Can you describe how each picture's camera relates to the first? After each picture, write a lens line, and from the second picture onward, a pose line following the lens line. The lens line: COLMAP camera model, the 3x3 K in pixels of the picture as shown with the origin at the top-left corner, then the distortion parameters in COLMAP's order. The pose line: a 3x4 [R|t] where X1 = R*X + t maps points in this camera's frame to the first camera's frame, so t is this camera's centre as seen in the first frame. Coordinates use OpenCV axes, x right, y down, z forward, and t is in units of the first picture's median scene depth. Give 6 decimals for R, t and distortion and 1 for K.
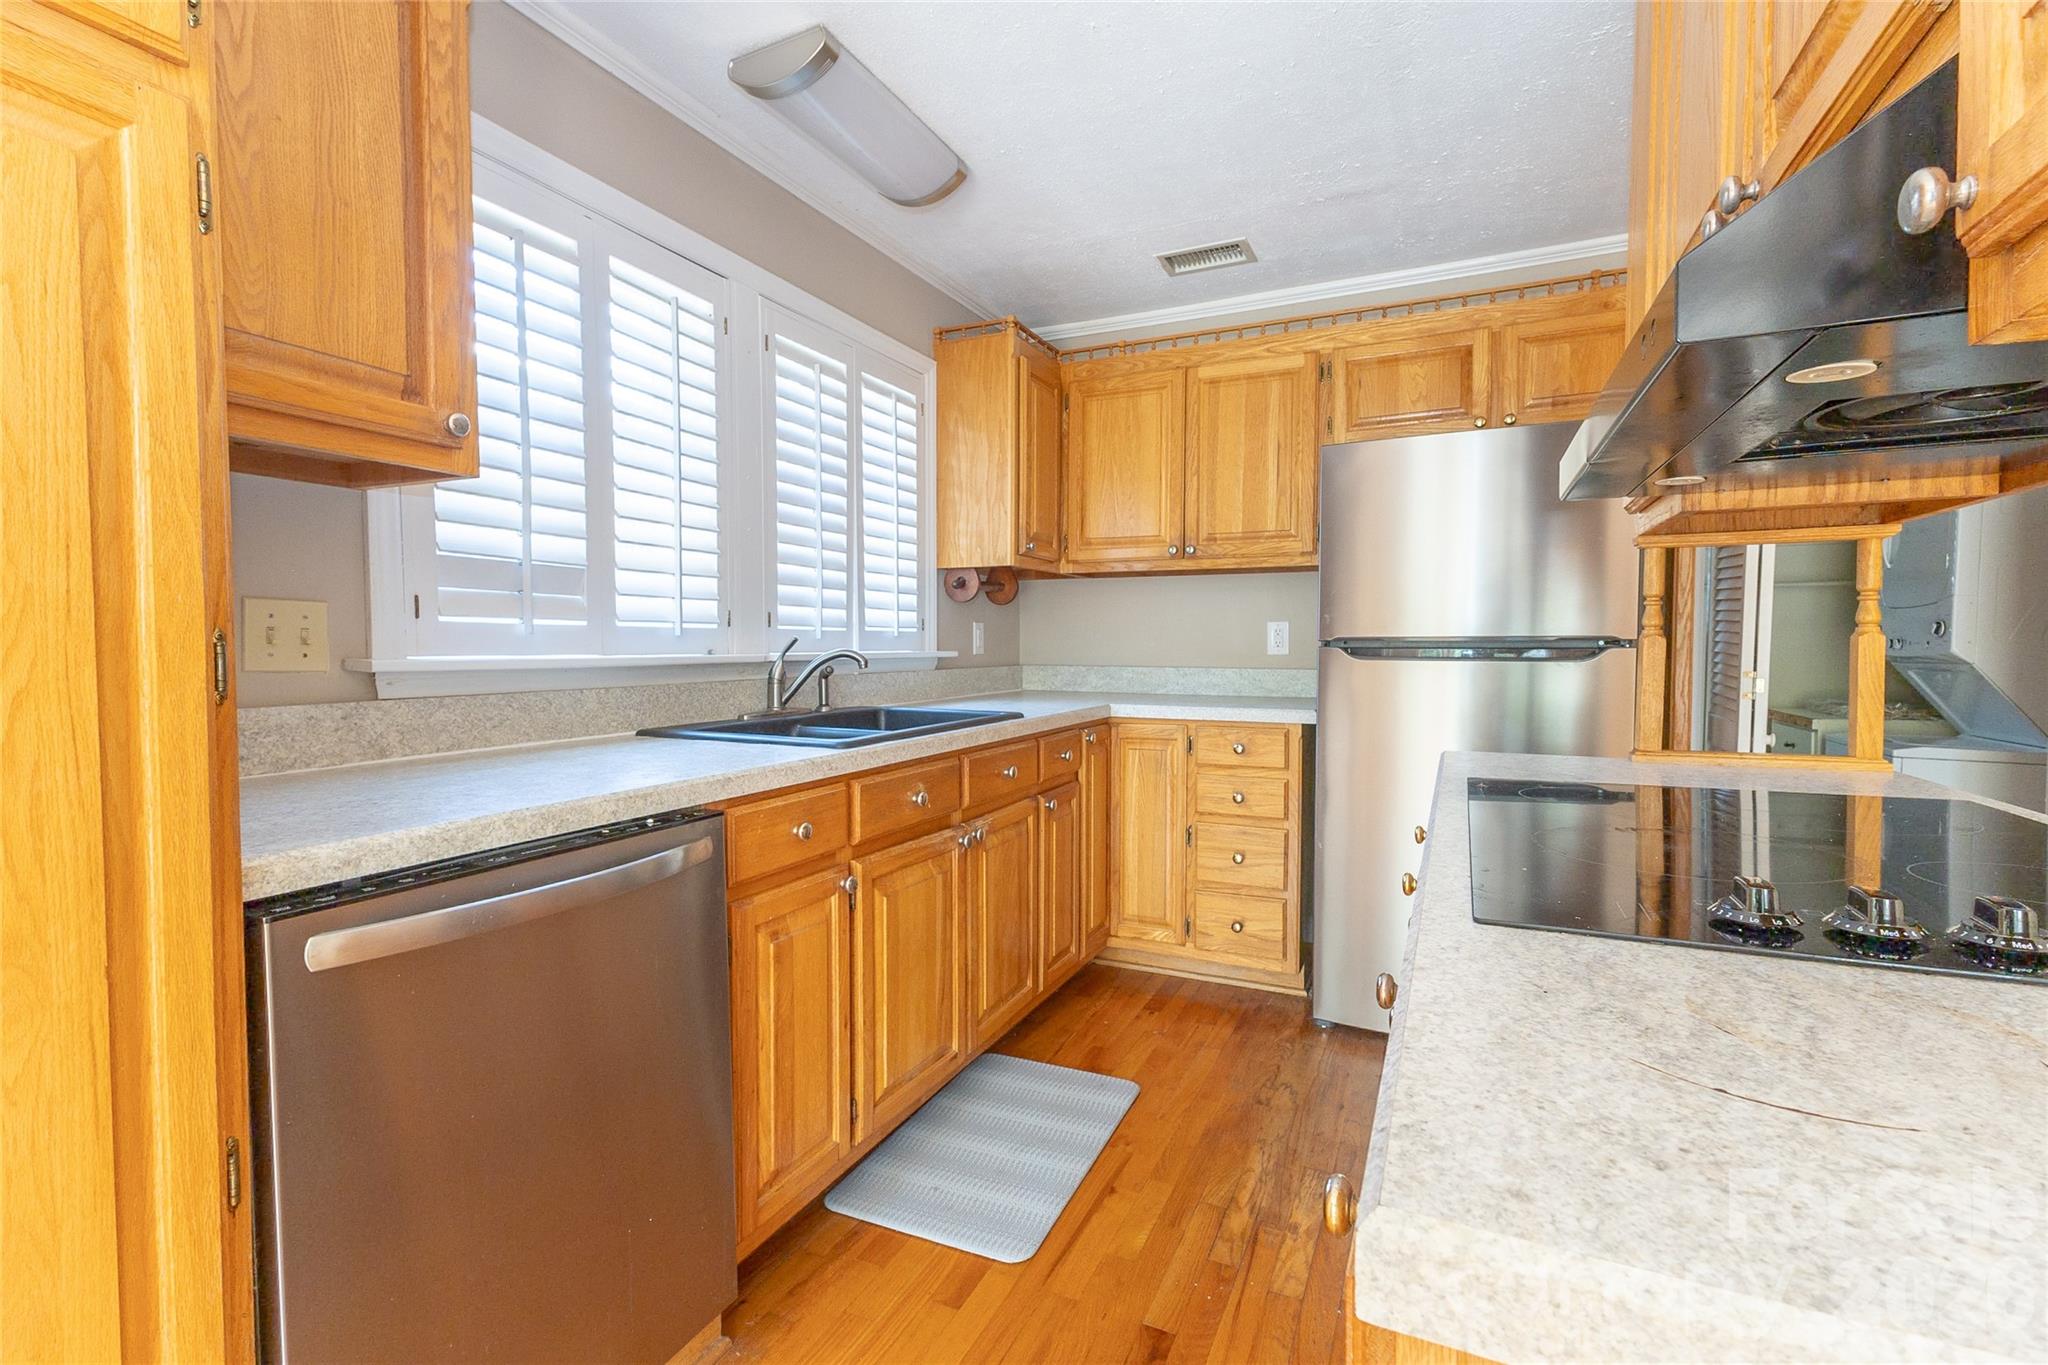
lens RADIAL K [[930.0, 0, 1035.4], [0, 930.0, 679.8], [0, 0, 1]] dist [0.023090, -0.006059]
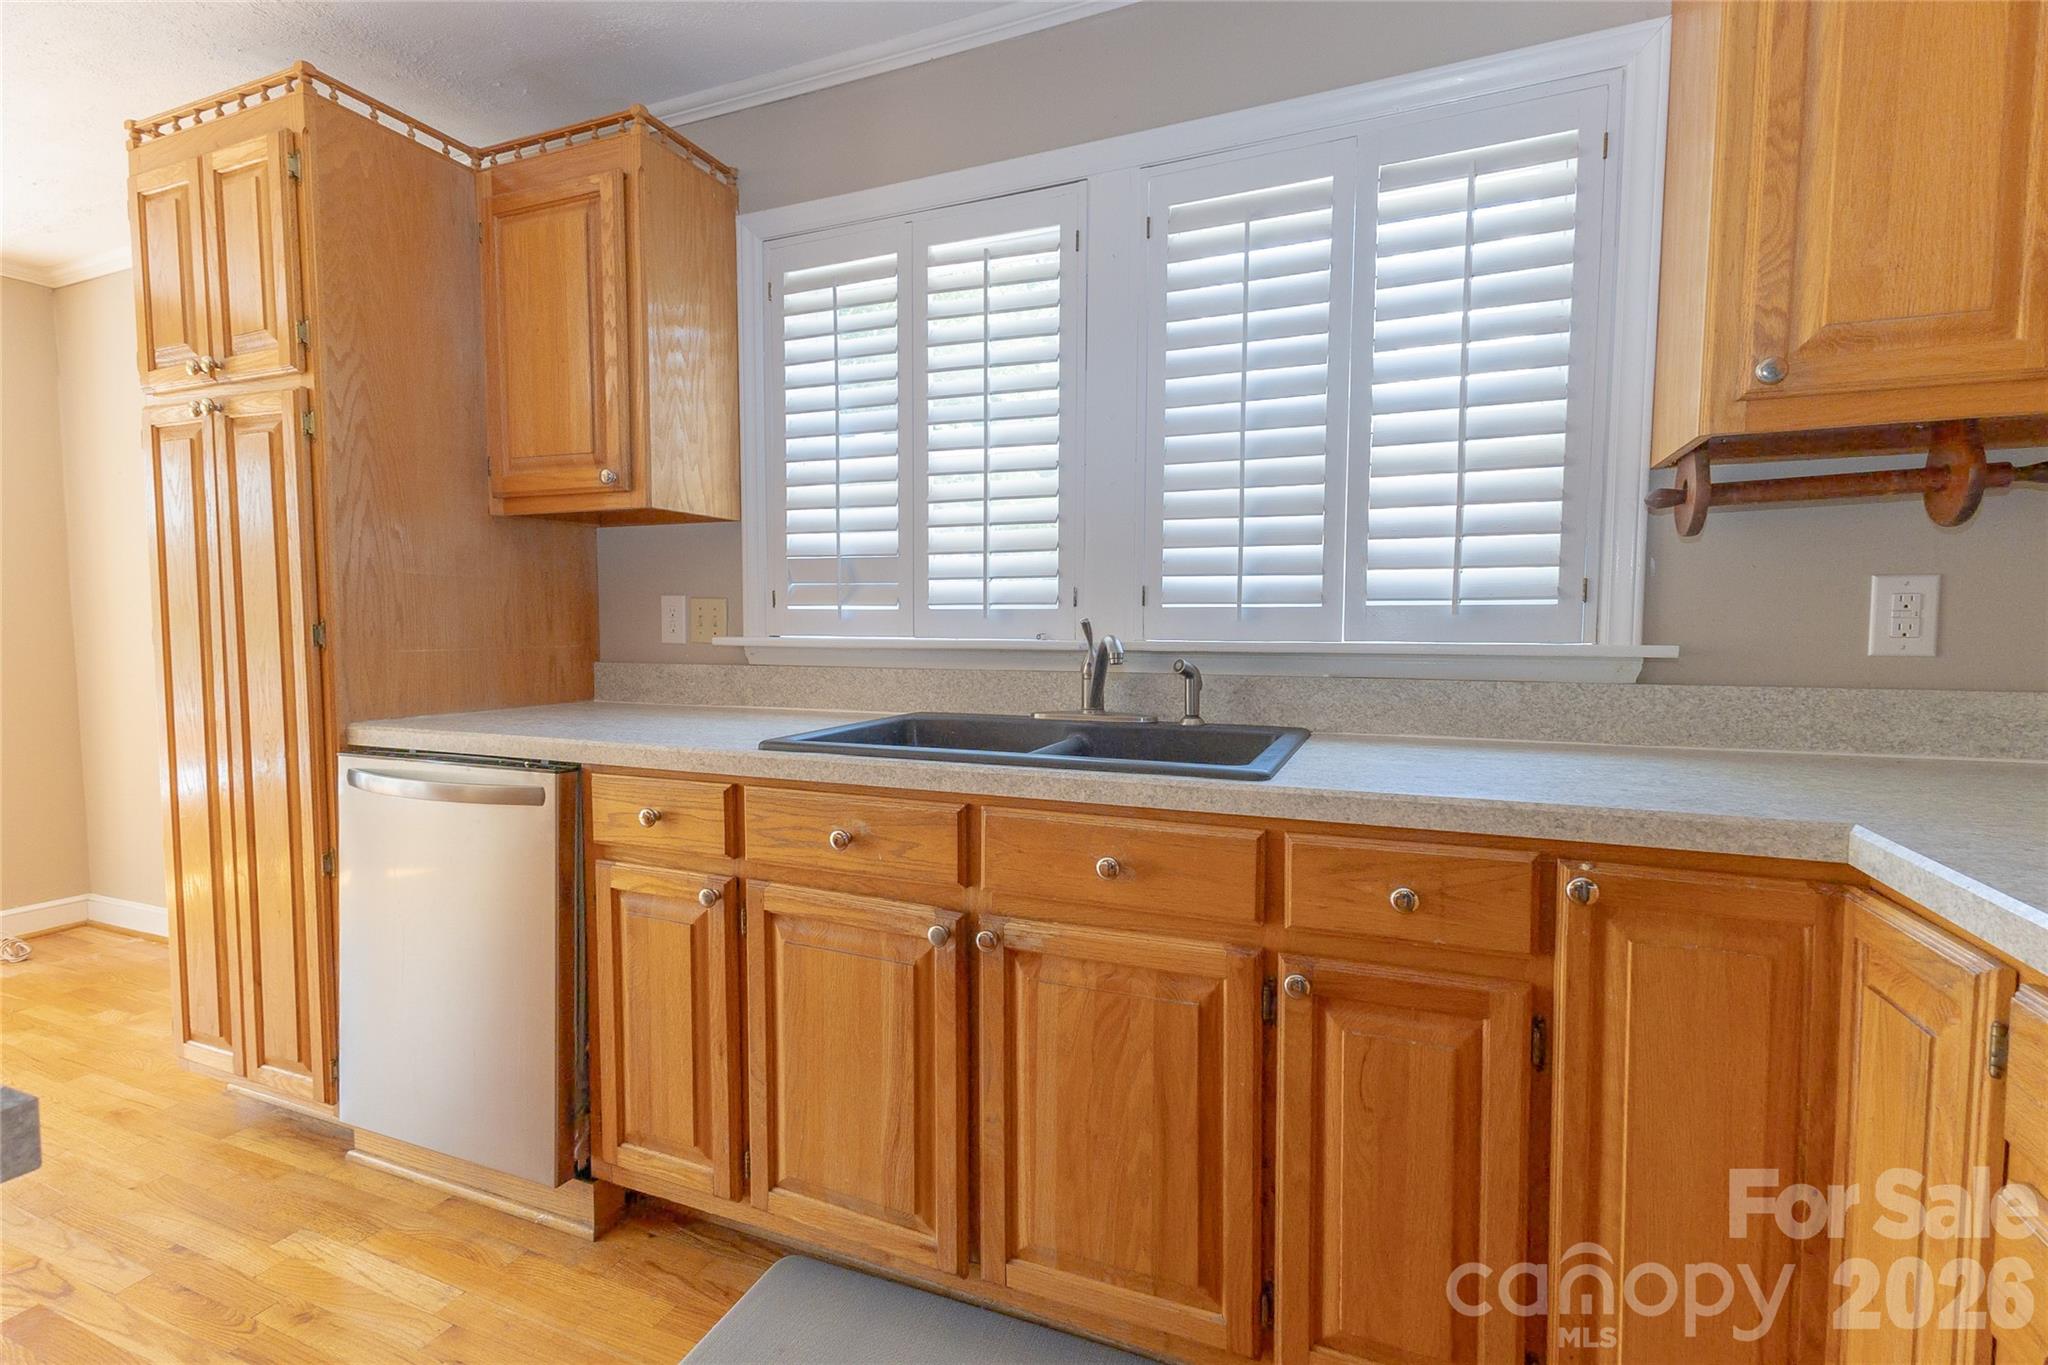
lens RADIAL K [[930.0, 0, 995.7], [0, 930.0, 677.3], [0, 0, 1]] dist [0.023090, -0.006059]
pose [[0.024730, 0.056973, -0.998069, 0.543200], [-0.041498, 0.997573, 0.055916, -0.040364], [0.998832, 0.040035, 0.027035, 0.985072]]
